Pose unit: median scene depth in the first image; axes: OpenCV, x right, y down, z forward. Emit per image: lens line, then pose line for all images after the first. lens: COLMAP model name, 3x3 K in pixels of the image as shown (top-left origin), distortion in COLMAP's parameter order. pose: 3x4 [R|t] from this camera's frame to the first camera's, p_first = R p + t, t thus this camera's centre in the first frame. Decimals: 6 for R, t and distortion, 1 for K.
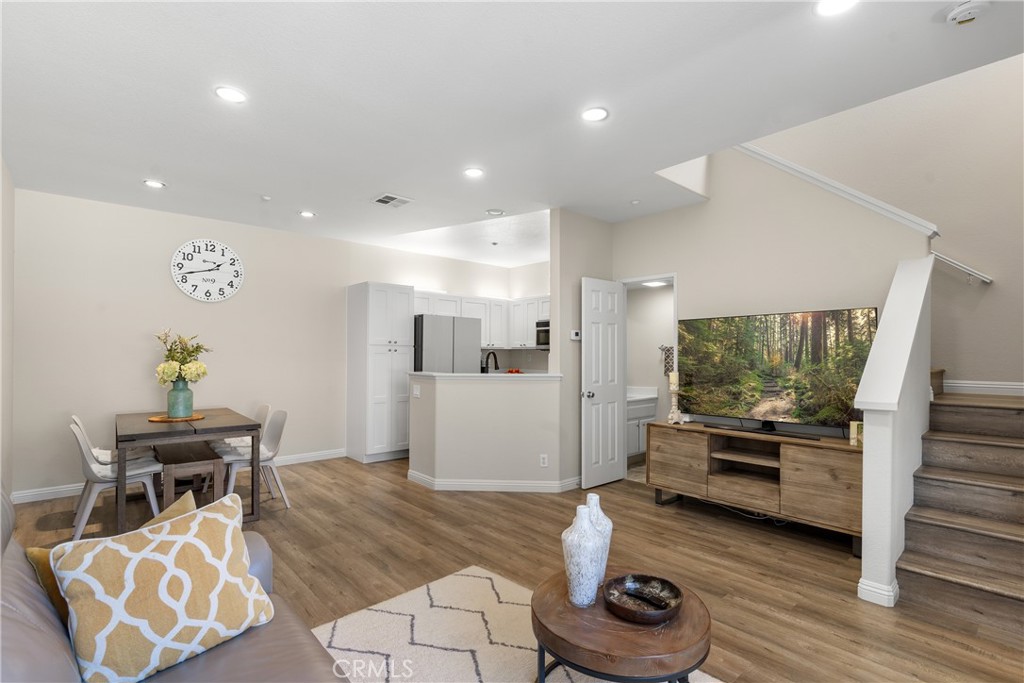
lens RADIAL K [[472.3, 0, 522.3], [0, 472.3, 347.1], [0, 0, 1]] dist [0.000715, 0.001676]
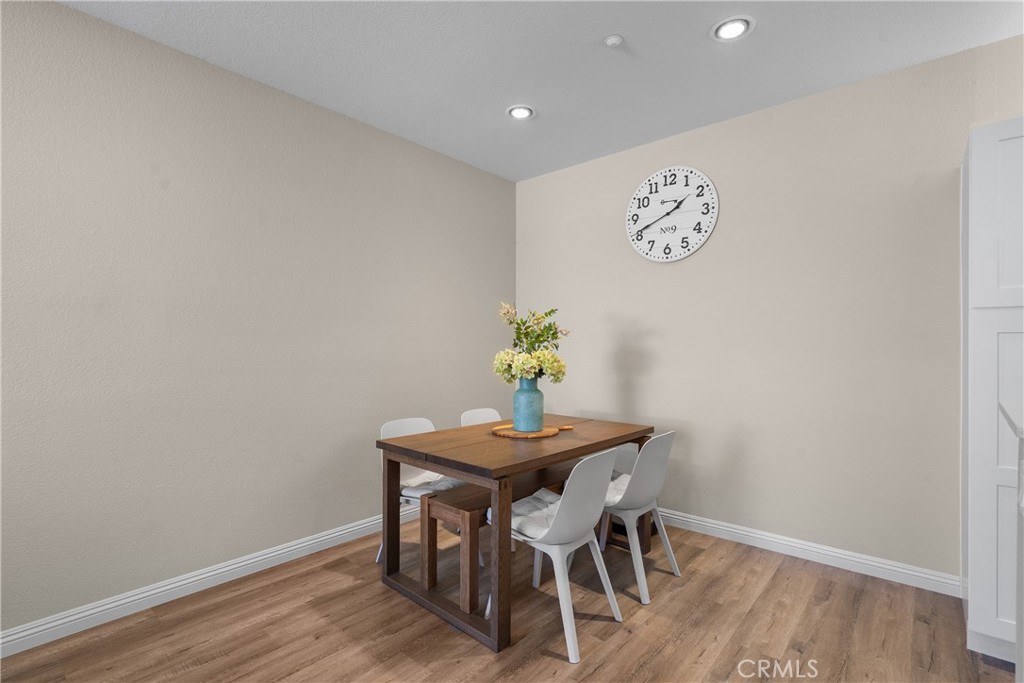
lens RADIAL K [[472.3, 0, 510.6], [0, 472.3, 343.6], [0, 0, 1]] dist [0.000715, 0.001676]
pose [[0.109257, -0.004185, -0.994005, -0.033964], [0.018686, 0.999823, -0.002155, 0.021184], [0.993838, -0.018338, 0.109316, 0.883481]]
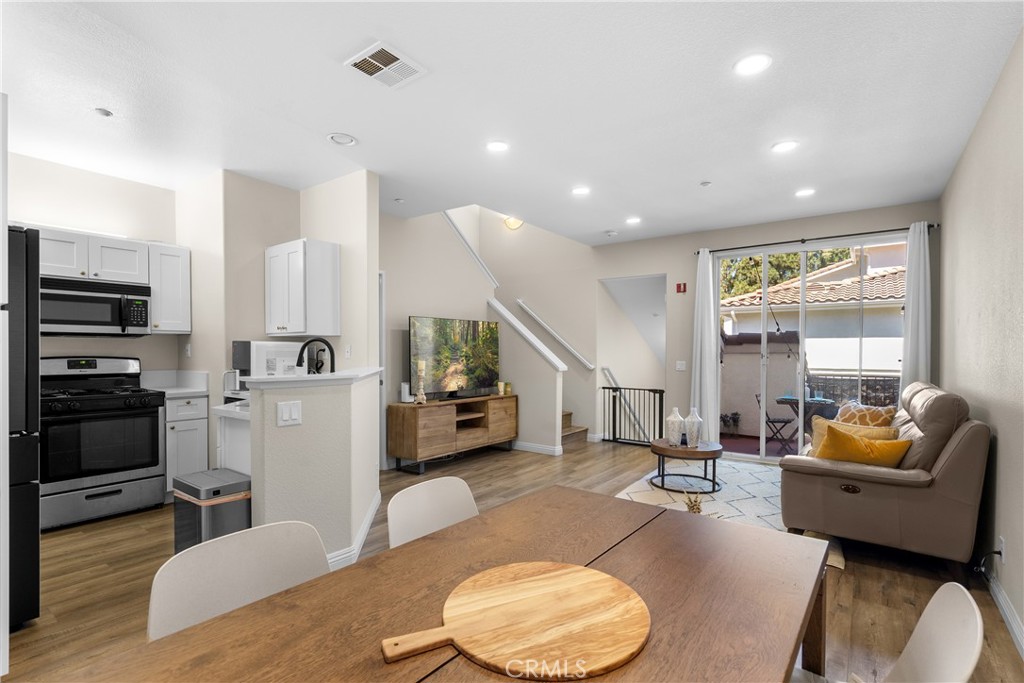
lens RADIAL K [[472.3, 0, 514.9], [0, 472.3, 359.7], [0, 0, 1]] dist [0.000715, 0.001676]
pose [[-0.182188, -0.022978, 0.982995, -0.904553], [-0.020821, 0.999593, 0.019507, 0.024571], [-0.983043, -0.016913, -0.182592, 1.013667]]
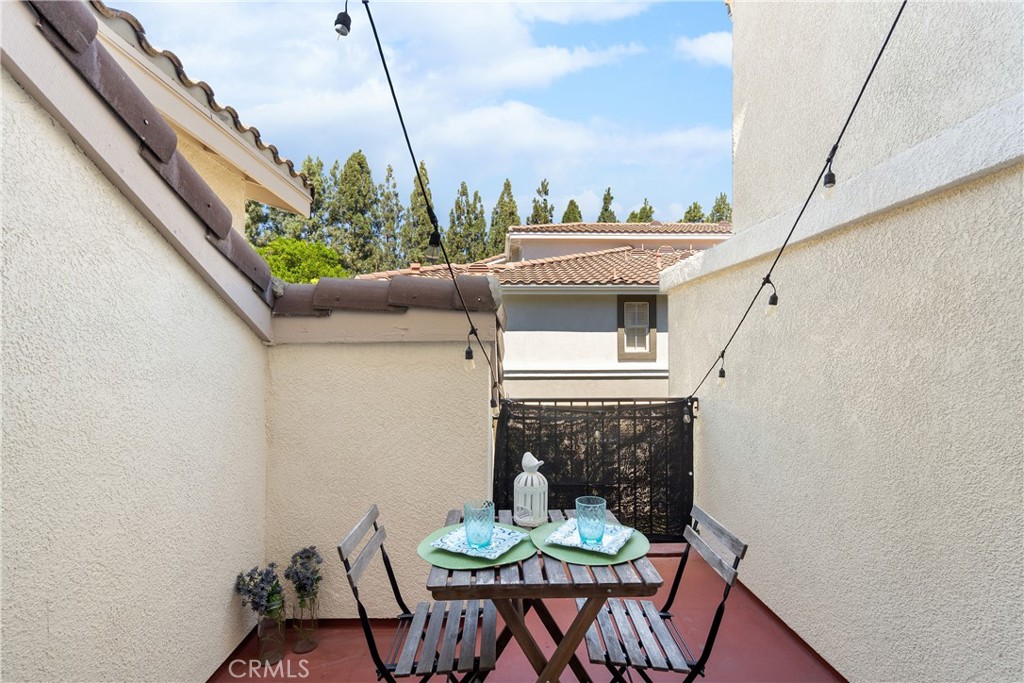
lens RADIAL K [[472.3, 0, 514.2], [0, 472.3, 344.7], [0, 0, 1]] dist [0.000715, 0.001676]
pose [[-0.750175, 0.004099, 0.661226, 0.250131], [-0.016230, 0.999565, -0.024610, 0.025996], [-0.661040, -0.029193, -0.749783, 0.052792]]
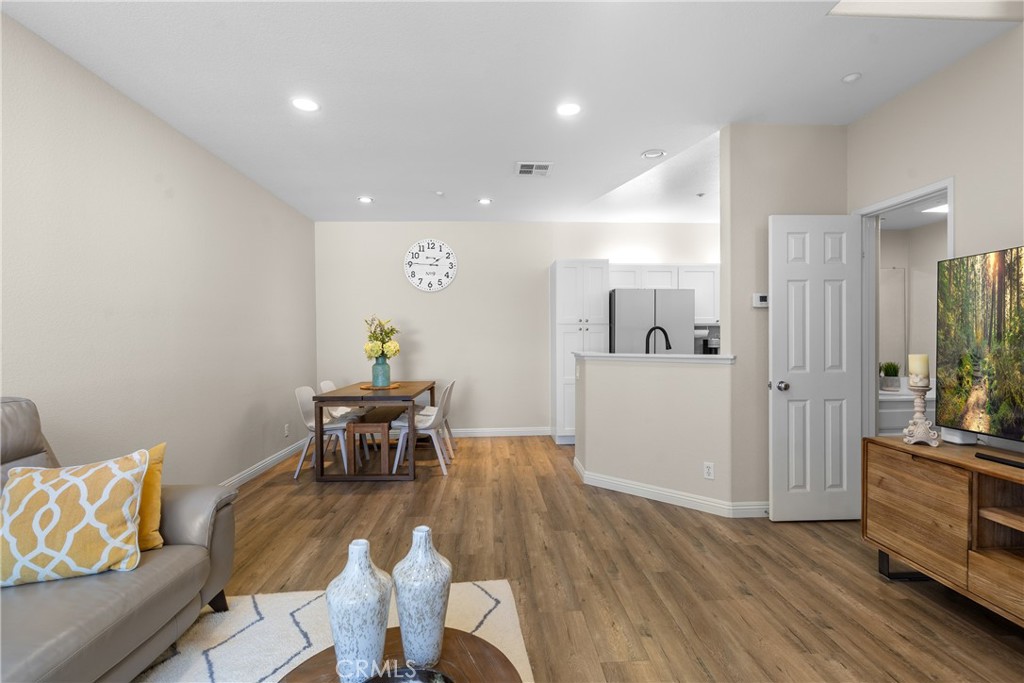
lens RADIAL K [[472.3, 0, 517.6], [0, 472.3, 341.9], [0, 0, 1]] dist [0.000715, 0.001676]
pose [[0.777378, -0.007752, -0.628986, 0.313643], [0.023167, 0.999598, 0.016314, 0.019870], [0.628607, -0.027254, 0.777245, 0.265931]]
